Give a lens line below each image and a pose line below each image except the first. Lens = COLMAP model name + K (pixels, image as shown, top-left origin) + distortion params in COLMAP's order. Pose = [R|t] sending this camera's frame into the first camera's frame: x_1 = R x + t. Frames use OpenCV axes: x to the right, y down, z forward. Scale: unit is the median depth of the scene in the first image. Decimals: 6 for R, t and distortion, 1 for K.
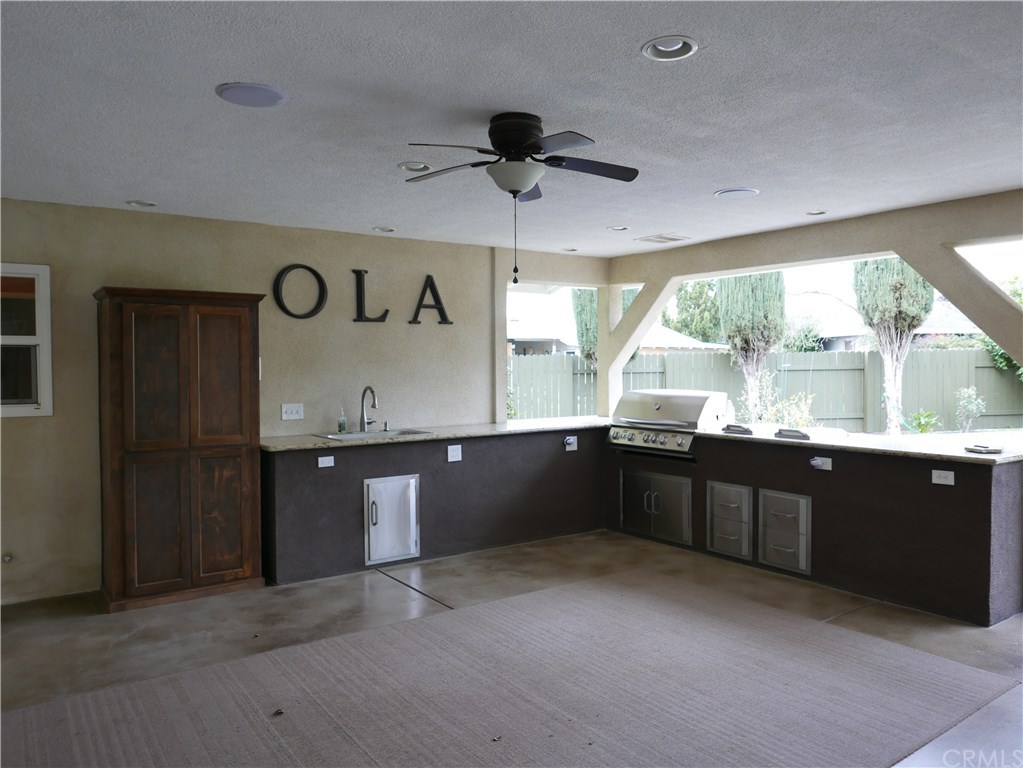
lens RADIAL K [[737.8, 0, 511.5], [0, 737.8, 384.0], [0, 0, 1]] dist [-0.035734, 0.027473]
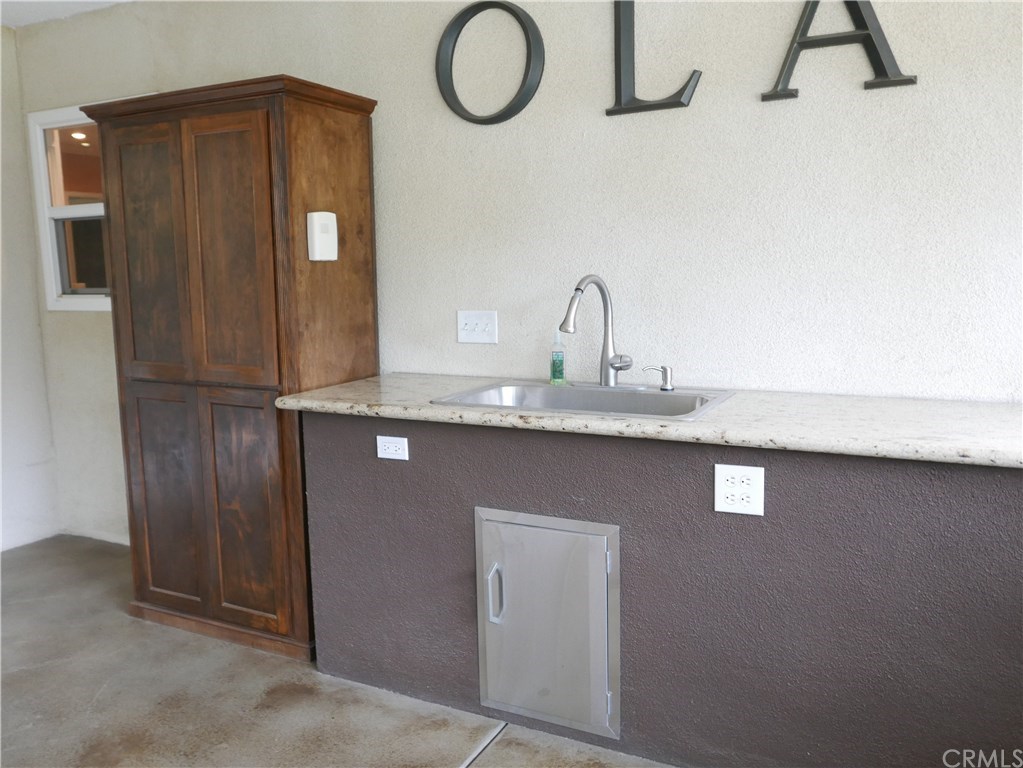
lens RADIAL K [[838.1, 0, 511.5], [0, 838.1, 384.0], [0, 0, 1]] dist [-0.006367, -0.008624]
pose [[0.463790, 0.129593, -0.876416, 0.206039], [-0.005749, 0.989663, 0.143296, -0.004057], [0.885926, -0.061421, 0.459741, 0.802362]]
